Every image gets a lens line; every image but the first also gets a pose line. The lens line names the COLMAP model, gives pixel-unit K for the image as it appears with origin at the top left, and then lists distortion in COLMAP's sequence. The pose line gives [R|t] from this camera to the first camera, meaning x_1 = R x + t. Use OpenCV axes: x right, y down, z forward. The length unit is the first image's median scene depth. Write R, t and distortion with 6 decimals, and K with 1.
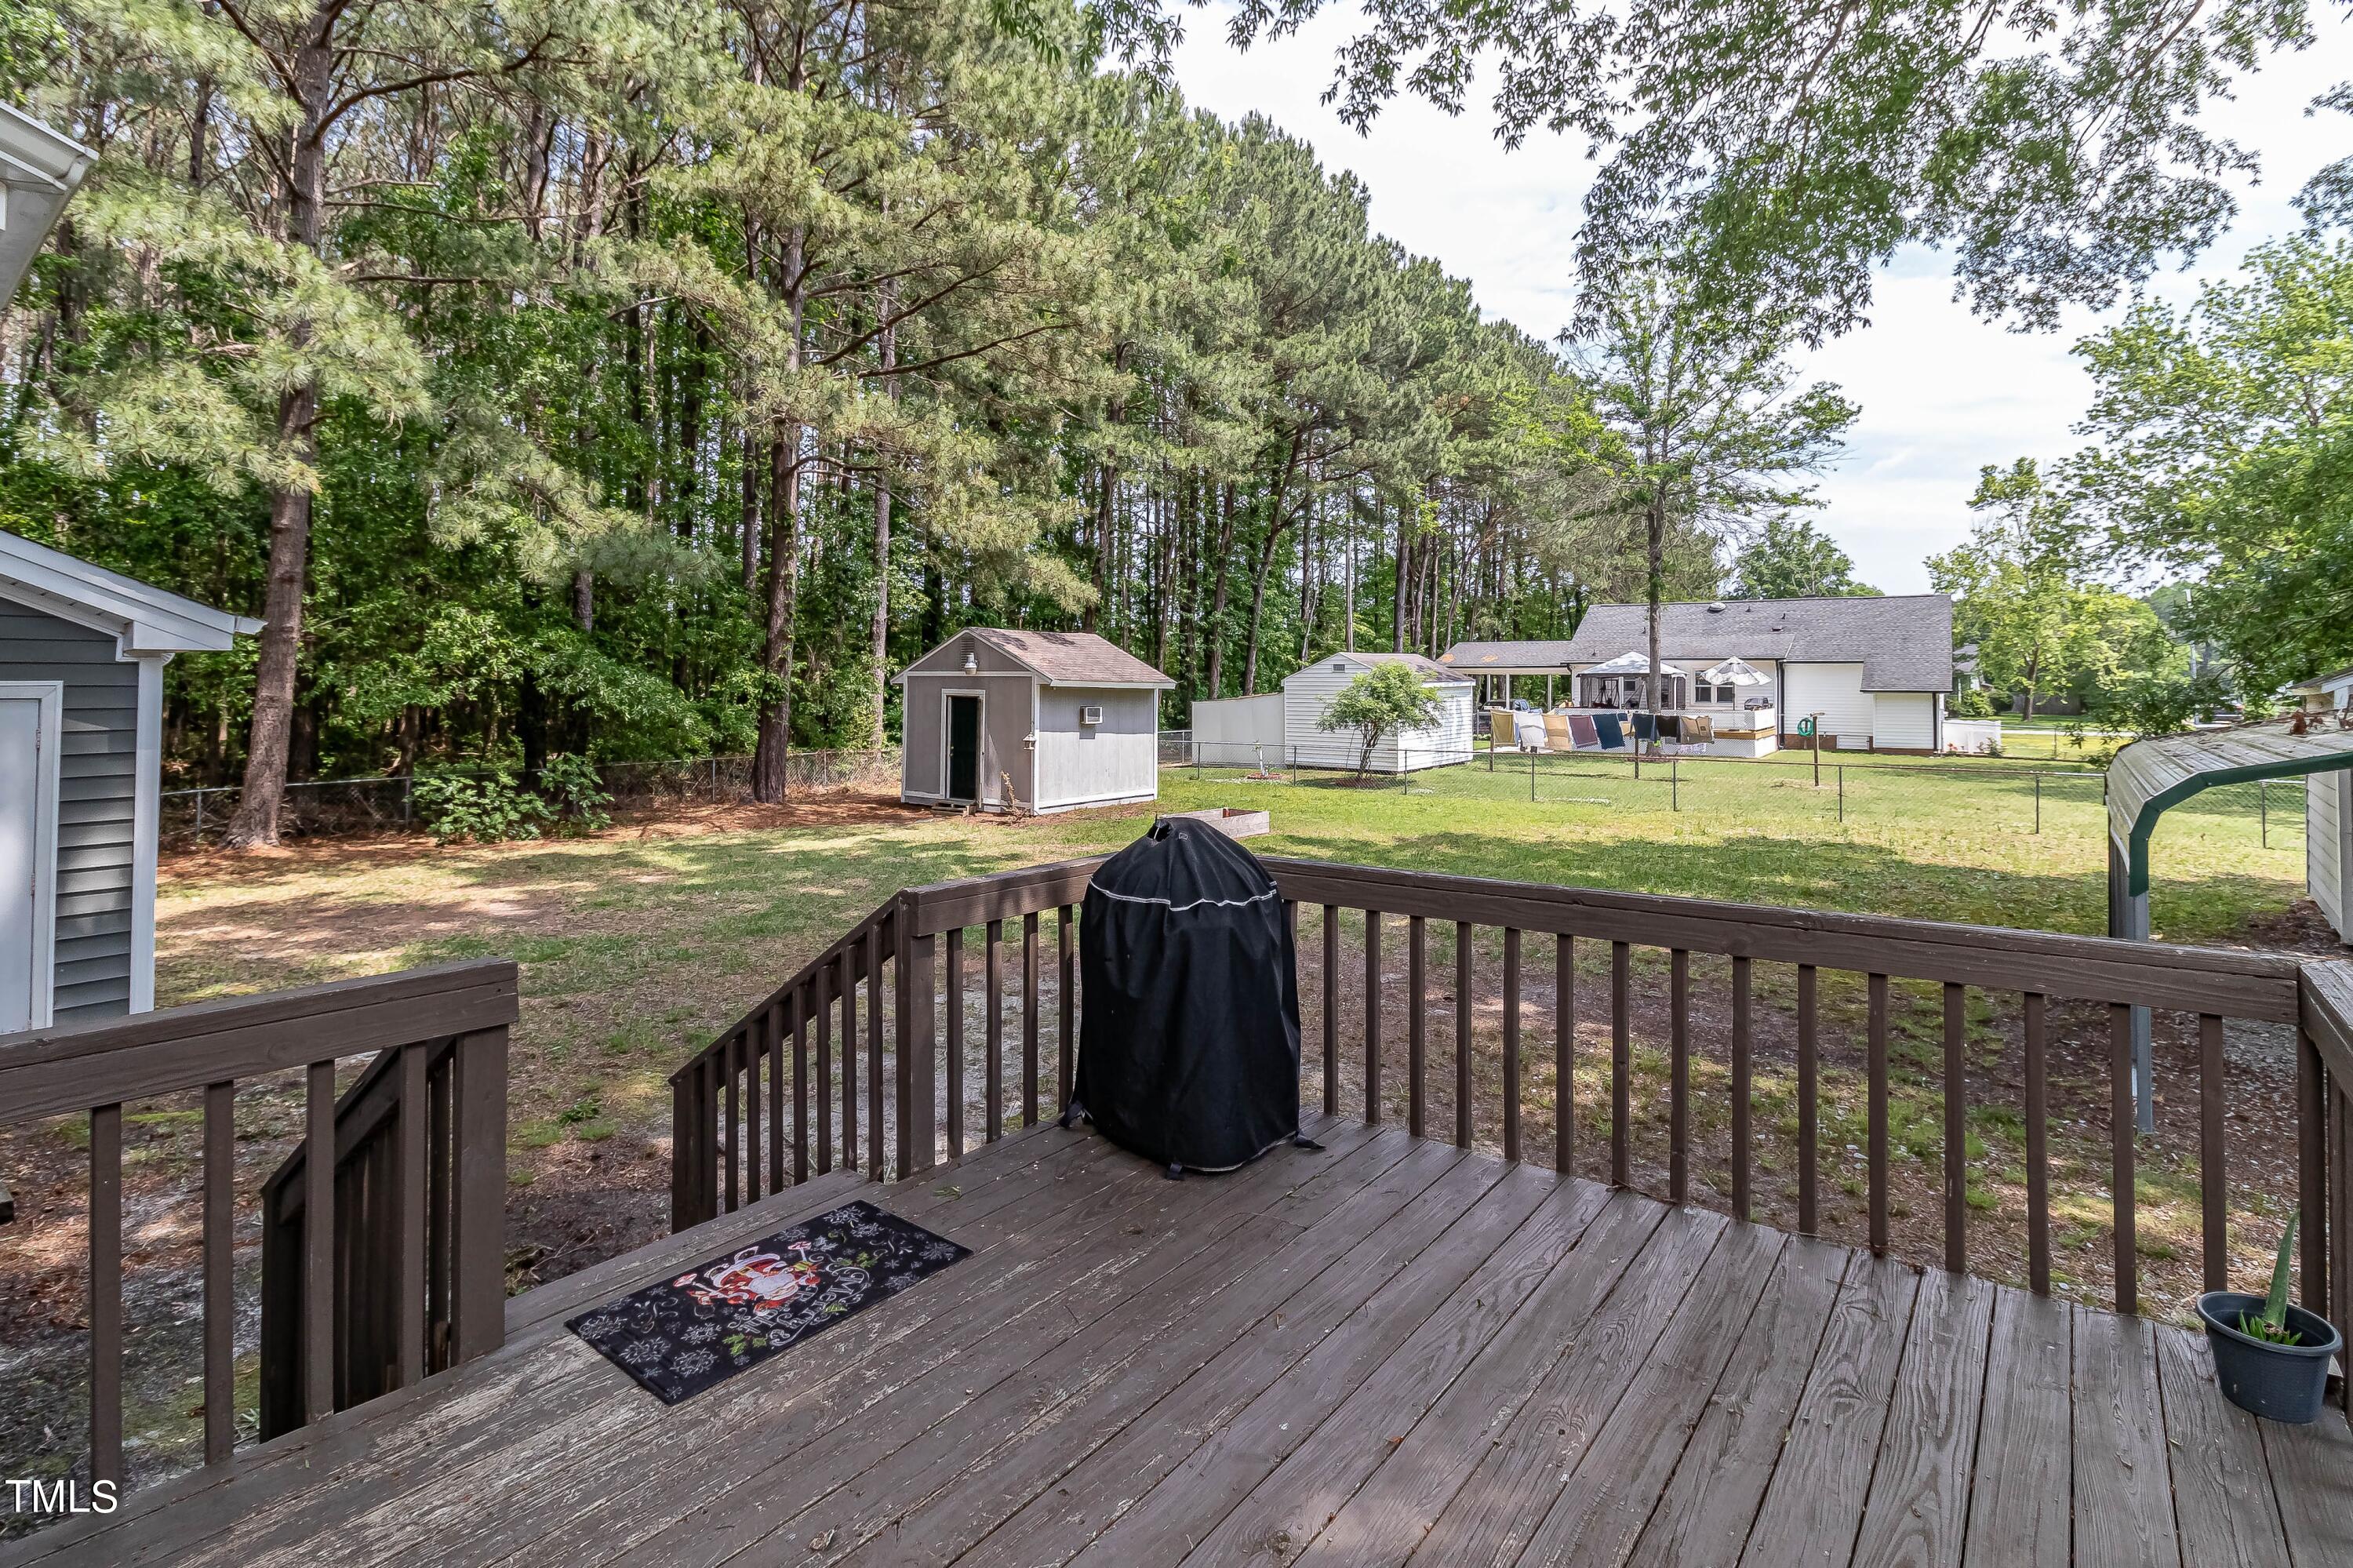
lens RADIAL K [[1127.8, 0, 1181.0], [0, 1127.8, 663.5], [0, 0, 1]] dist [-0.019492, -0.000768]
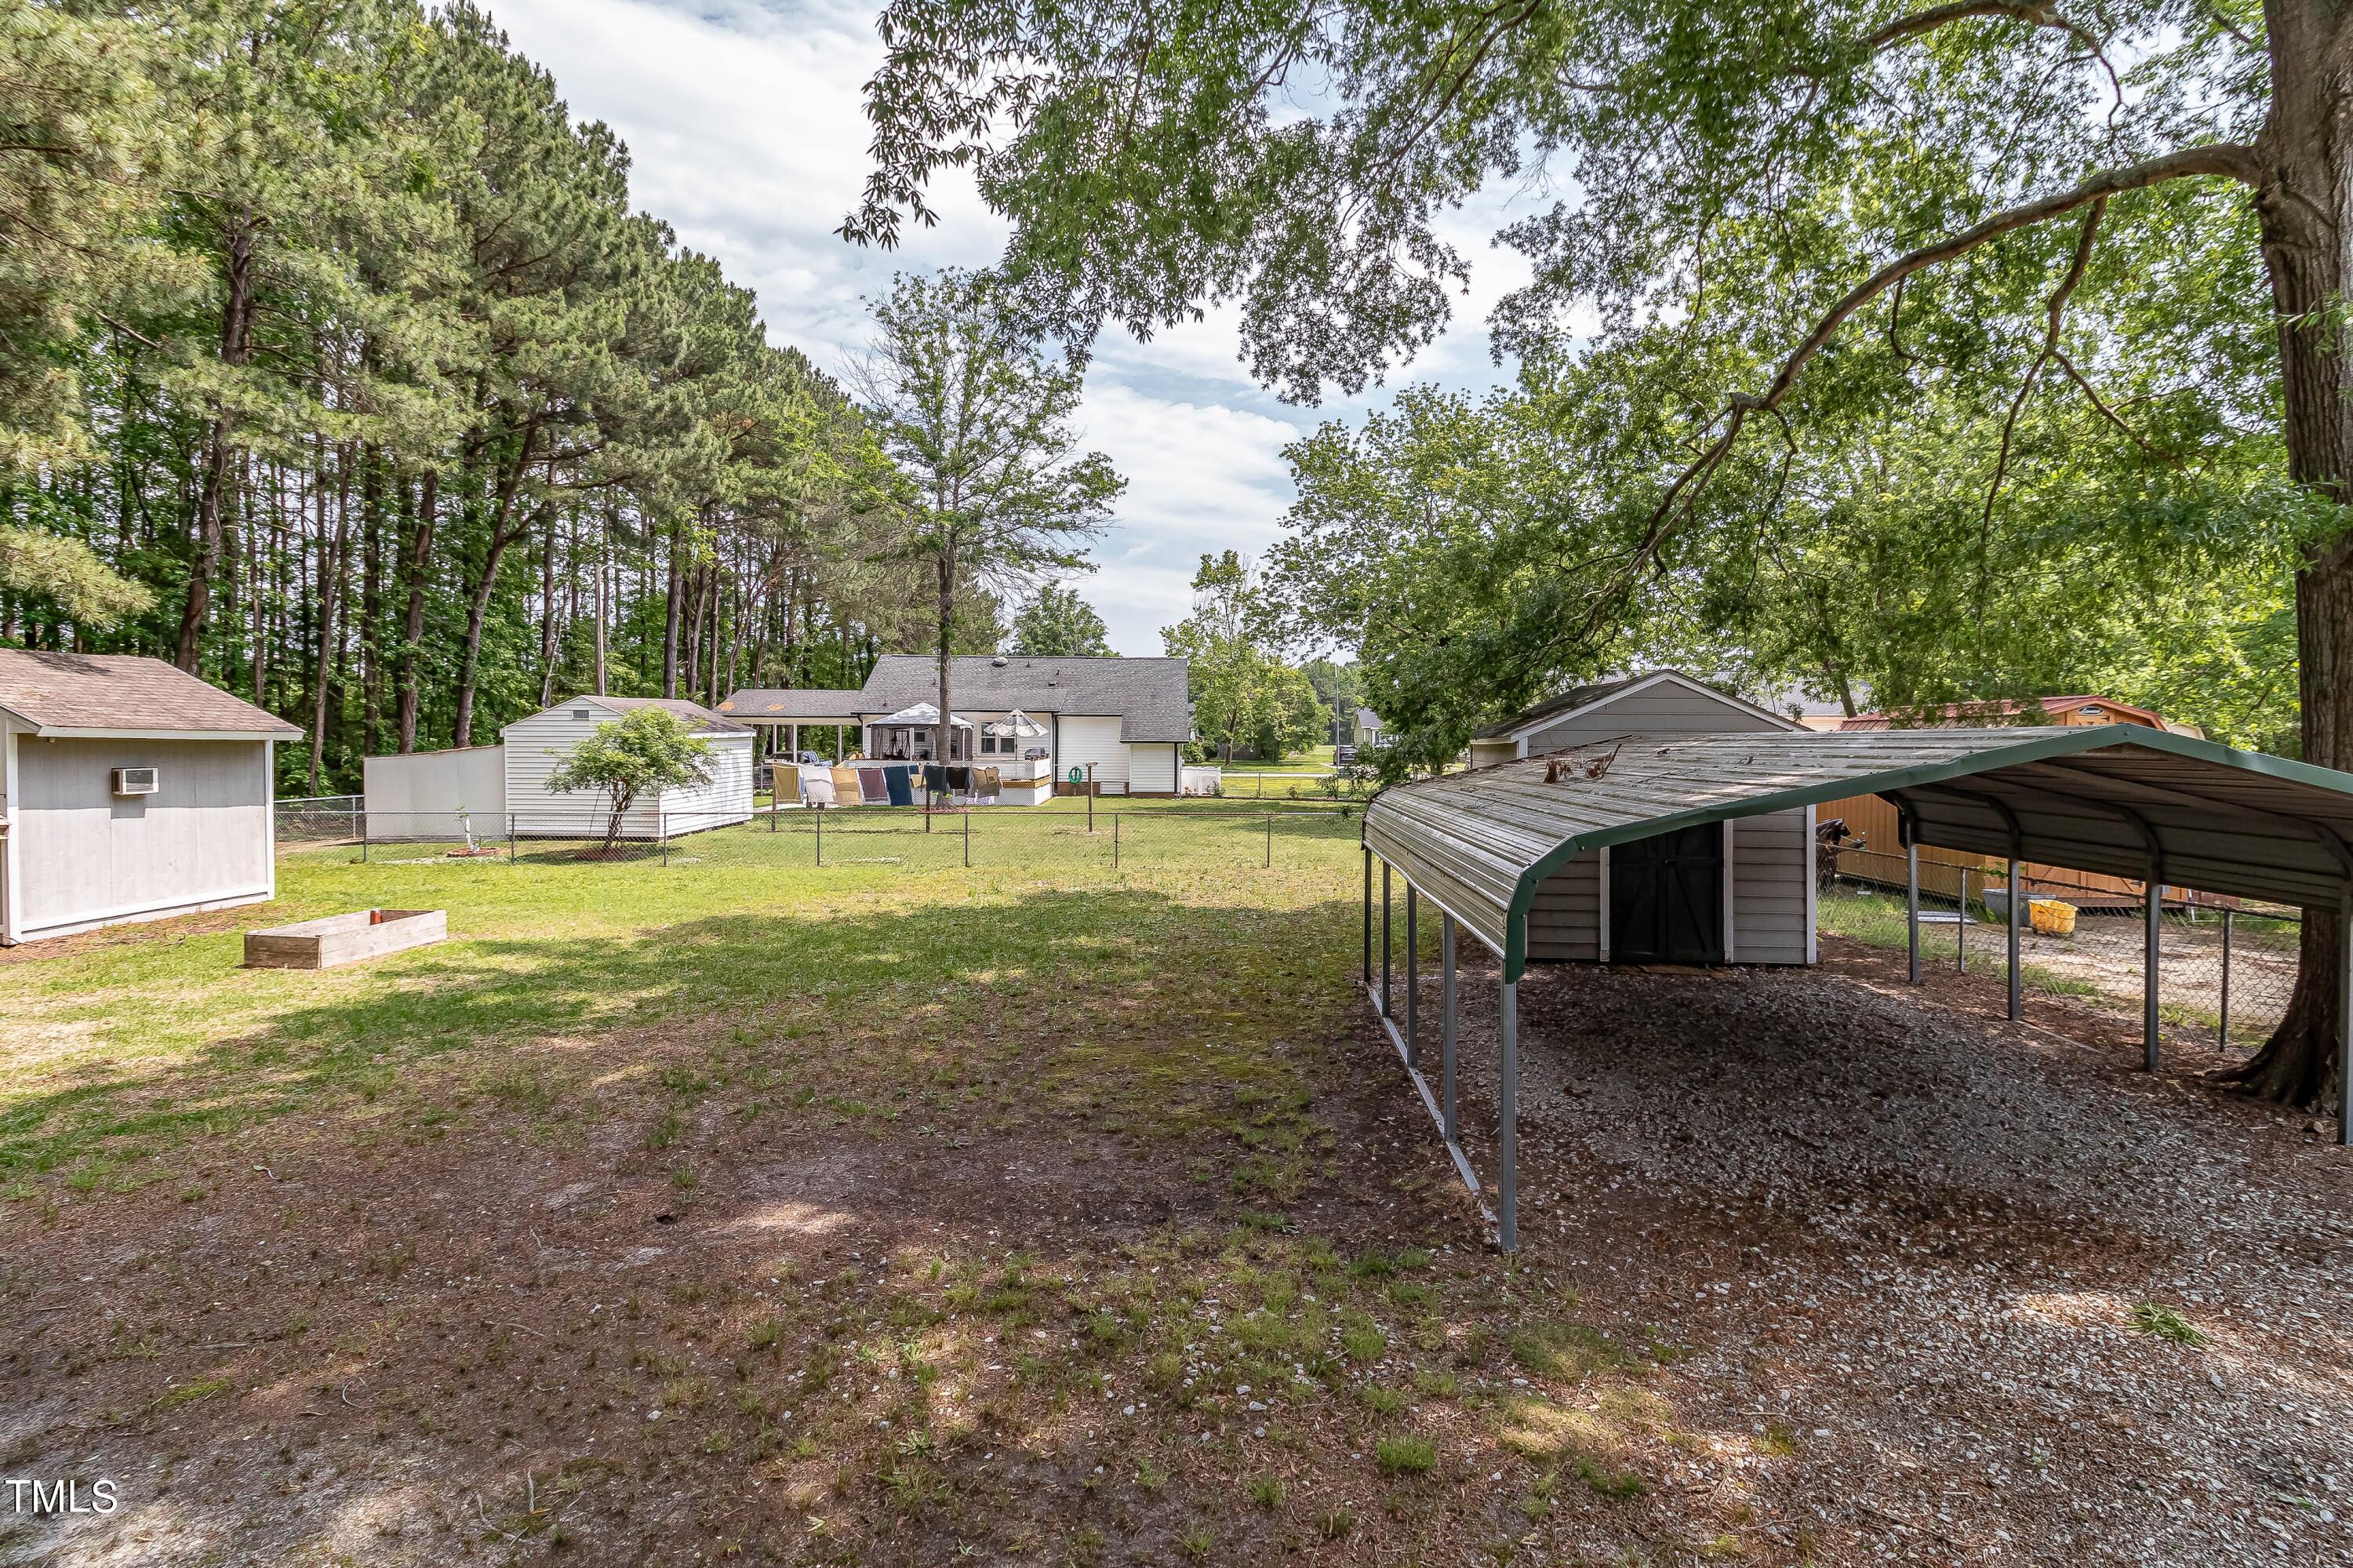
lens RADIAL K [[1078.0, 0, 1175.6], [0, 1078.0, 759.6], [0, 0, 1]] dist [0.001031, -0.000157]
pose [[0.816117, -0.011049, 0.577781, 0.036635], [-0.012837, 0.999224, 0.037240, 0.001891], [-0.577744, -0.037810, 0.815342, 0.102428]]
